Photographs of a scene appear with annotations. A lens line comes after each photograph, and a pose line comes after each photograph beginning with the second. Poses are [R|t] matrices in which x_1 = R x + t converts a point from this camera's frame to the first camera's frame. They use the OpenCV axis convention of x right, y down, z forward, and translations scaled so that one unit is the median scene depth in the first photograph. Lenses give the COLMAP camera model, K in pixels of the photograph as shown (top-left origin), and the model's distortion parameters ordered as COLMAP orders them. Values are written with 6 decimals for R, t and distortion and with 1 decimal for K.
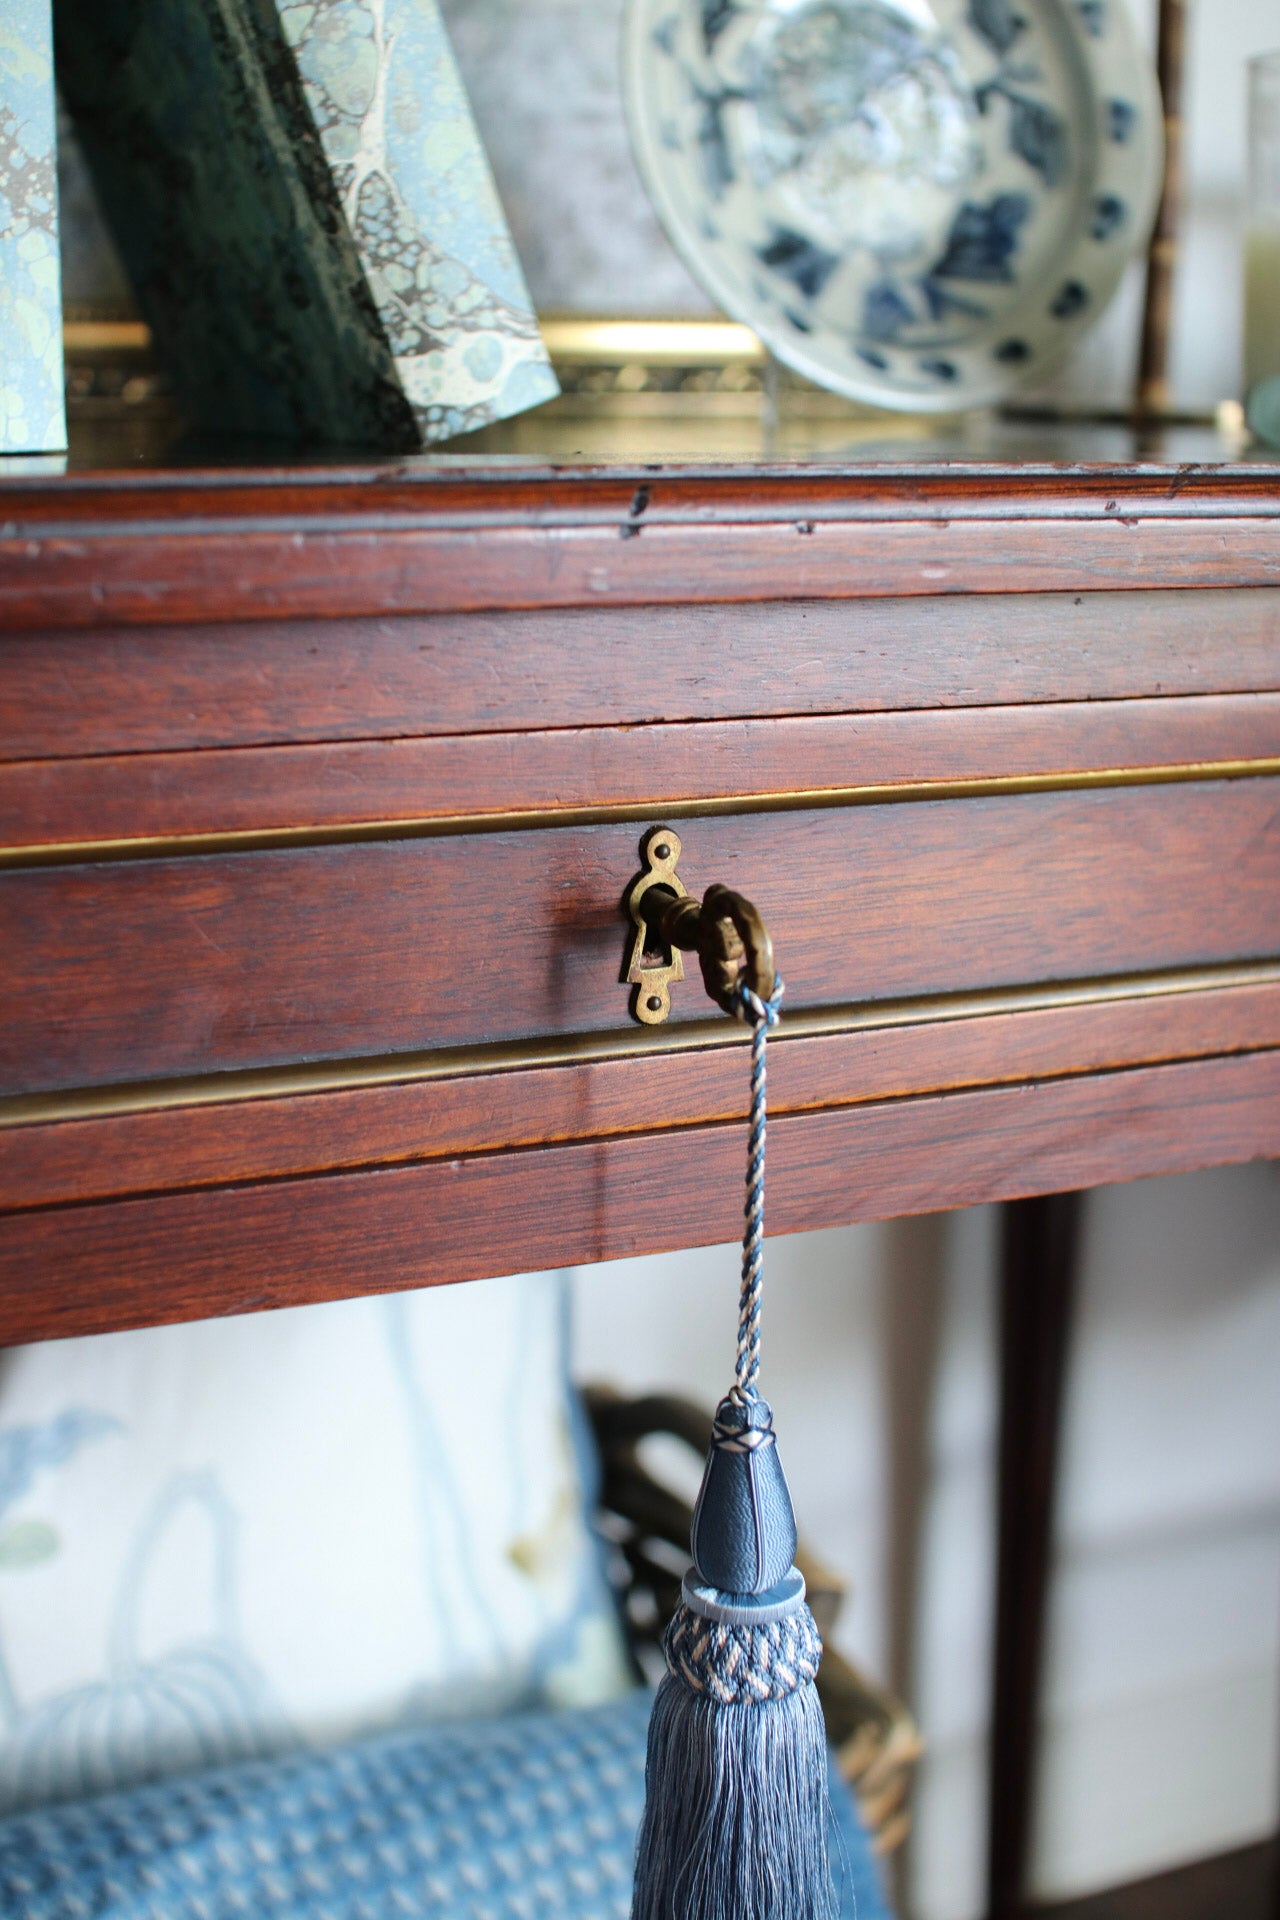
lens RADIAL K [[2673.4, 0, 640.0], [0, 2673.4, 960.0], [0, 0, 1]] dist [-0.187968, 0.293455]
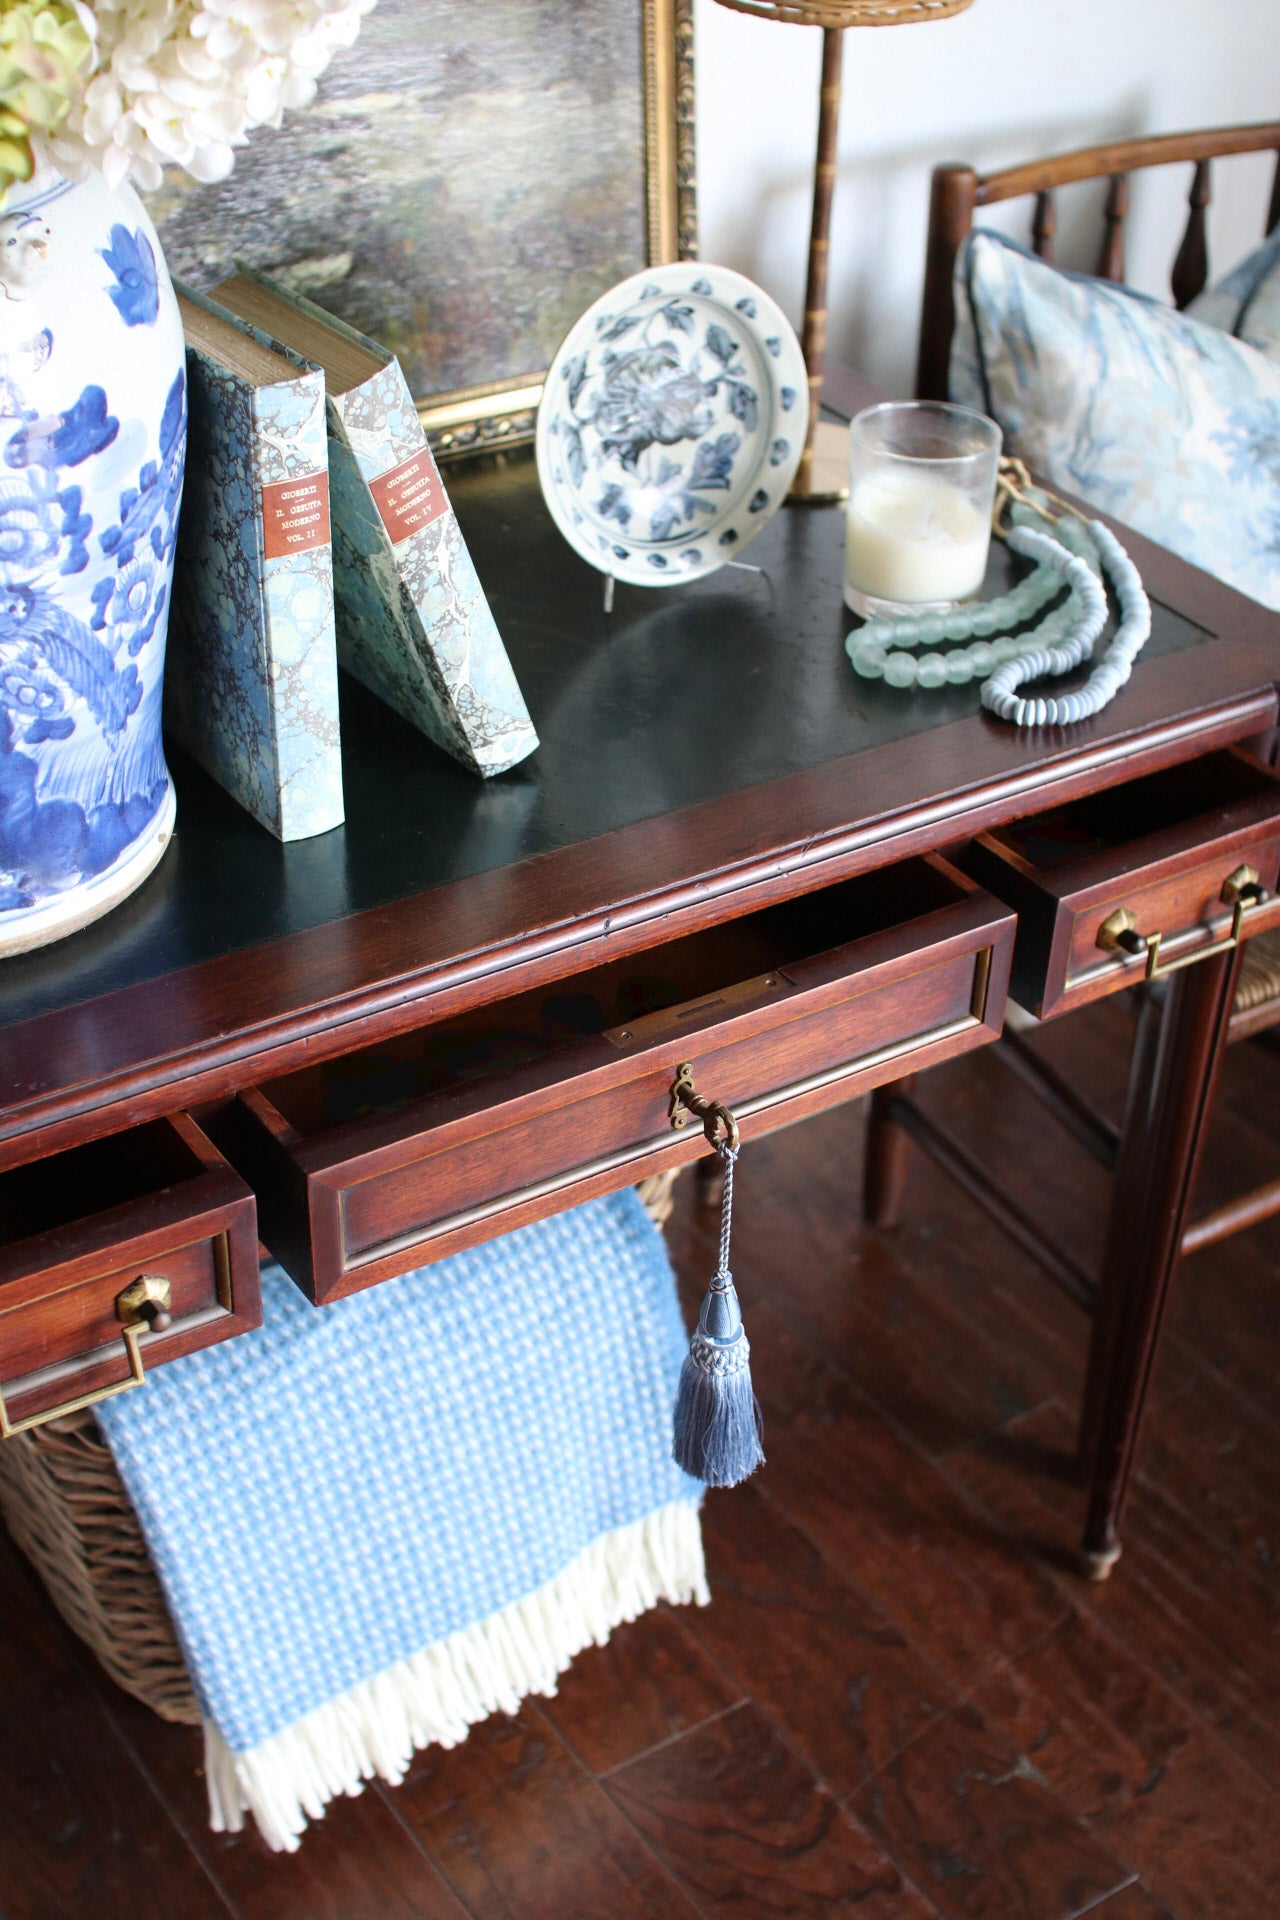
lens RADIAL K [[2673.4, 0, 640.0], [0, 2673.4, 960.0], [0, 0, 1]] dist [-0.187968, 0.293455]
pose [[0.991635, -0.055269, 0.116644, -0.178757], [0.007560, 0.927006, 0.374971, -0.723745], [-0.128854, -0.370953, 0.919669, -0.954321]]
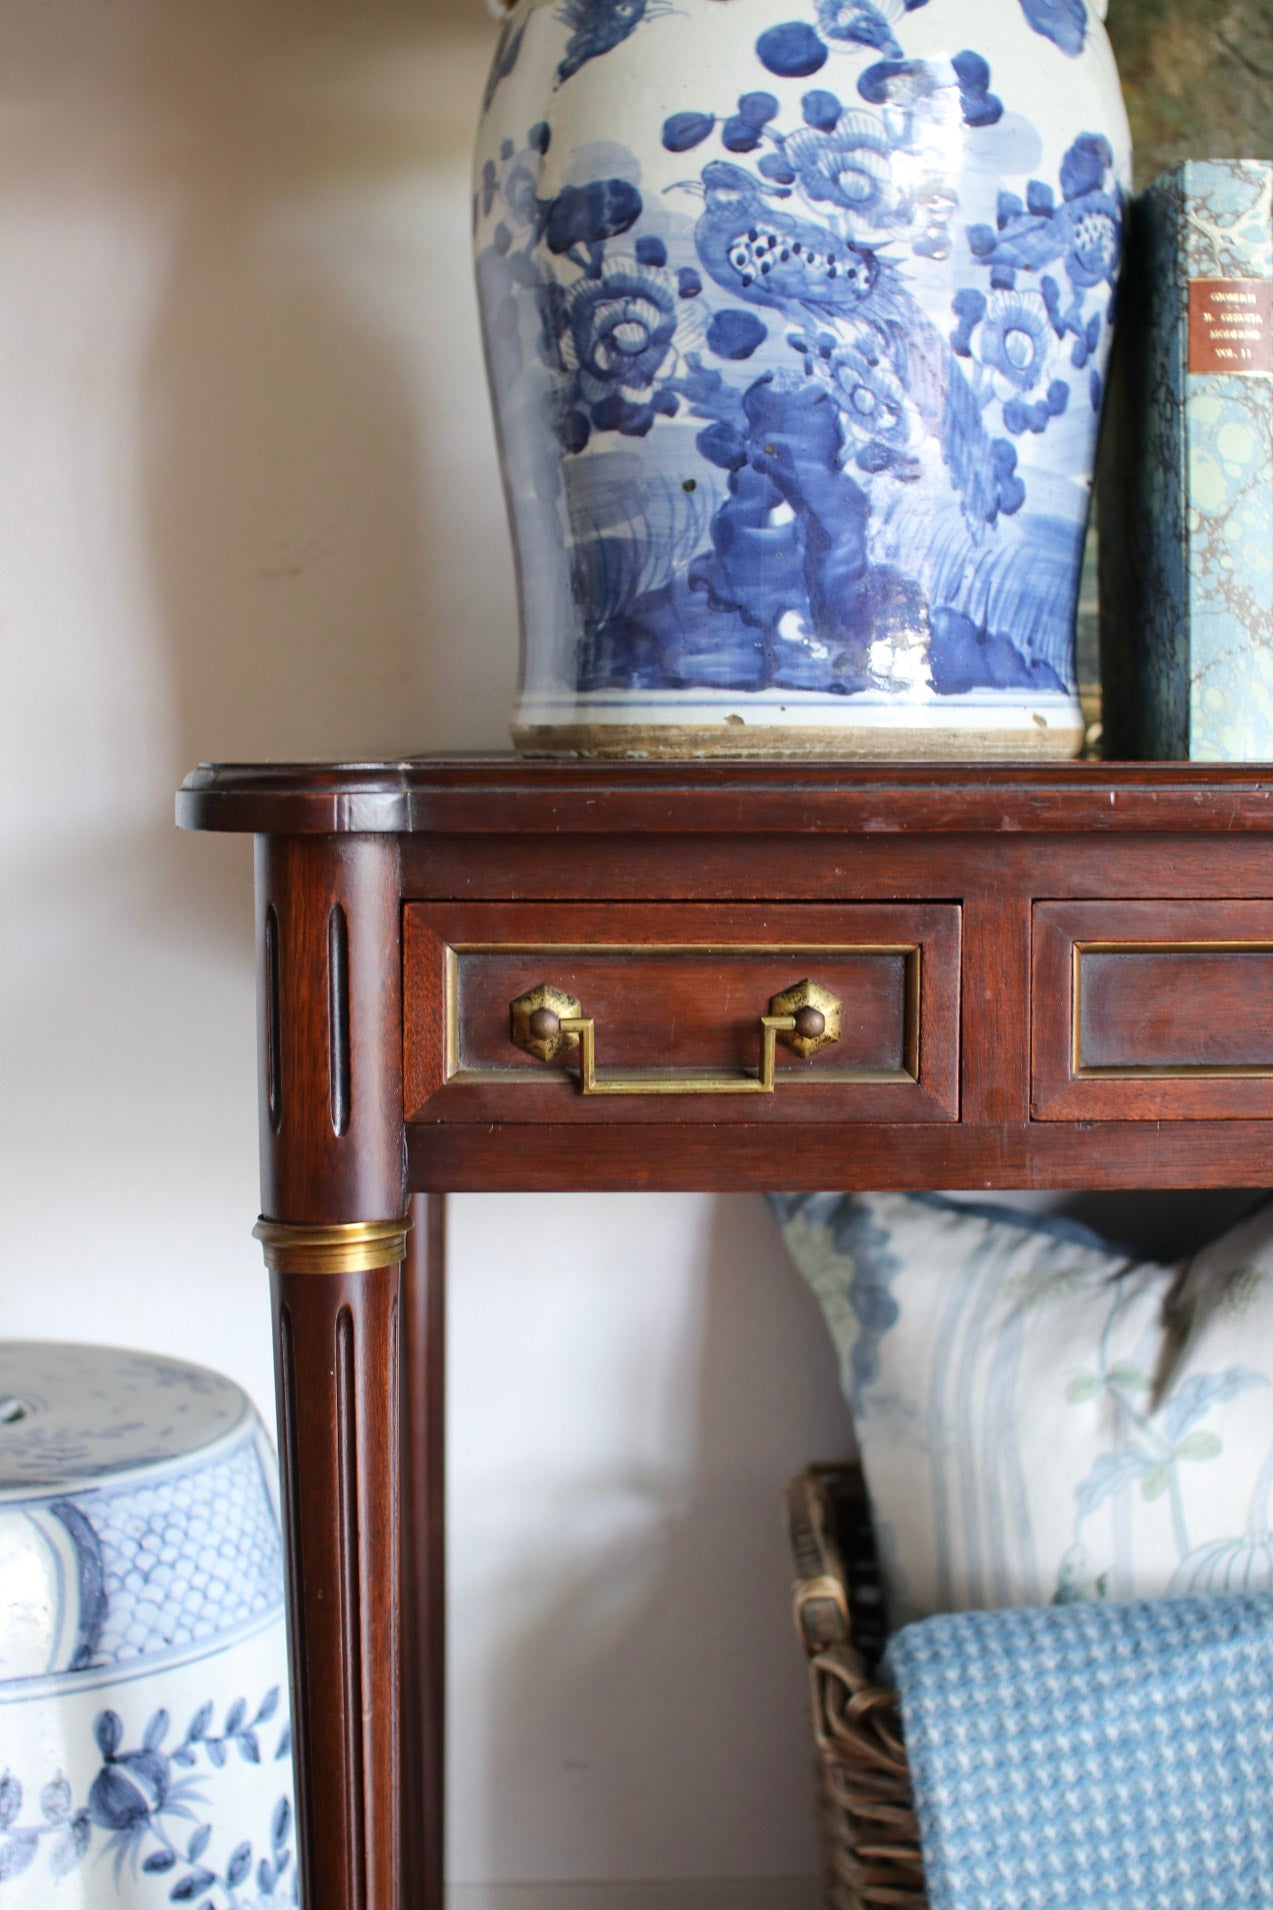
lens RADIAL K [[2682.7, 0, 636.5], [0, 2682.7, 955.0], [0, 0, 1]] dist [-0.170071, 0.211066]
pose [[0.911888, 0.022748, -0.409808, 0.113085], [-0.080203, 0.989091, -0.123561, 0.163914], [0.402526, 0.145541, 0.903764, -0.671560]]
